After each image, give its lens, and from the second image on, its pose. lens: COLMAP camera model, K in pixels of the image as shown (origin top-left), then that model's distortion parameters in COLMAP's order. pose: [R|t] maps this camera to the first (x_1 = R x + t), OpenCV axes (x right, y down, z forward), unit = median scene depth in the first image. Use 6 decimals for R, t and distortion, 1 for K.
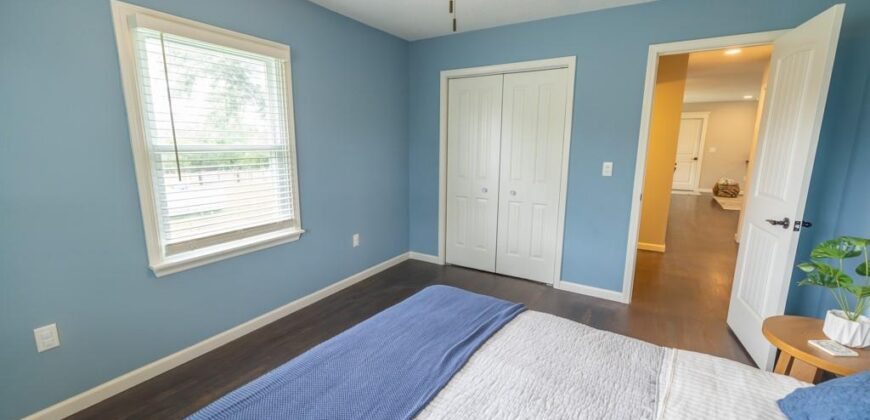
lens RADIAL K [[361.0, 0, 432.6], [0, 361.0, 208.5], [0, 0, 1]] dist [0.003649, 0.000442]
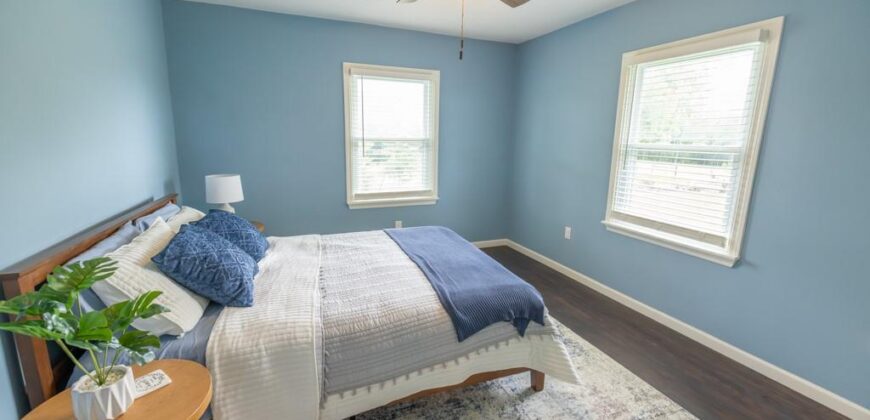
lens RADIAL K [[361.0, 0, 432.6], [0, 361.0, 208.5], [0, 0, 1]] dist [0.003649, 0.000442]
pose [[-0.599929, 0.140195, -0.787674, 0.816300], [-0.164347, 0.941936, 0.292826, -0.206942], [0.782991, 0.305127, -0.542054, 1.143628]]
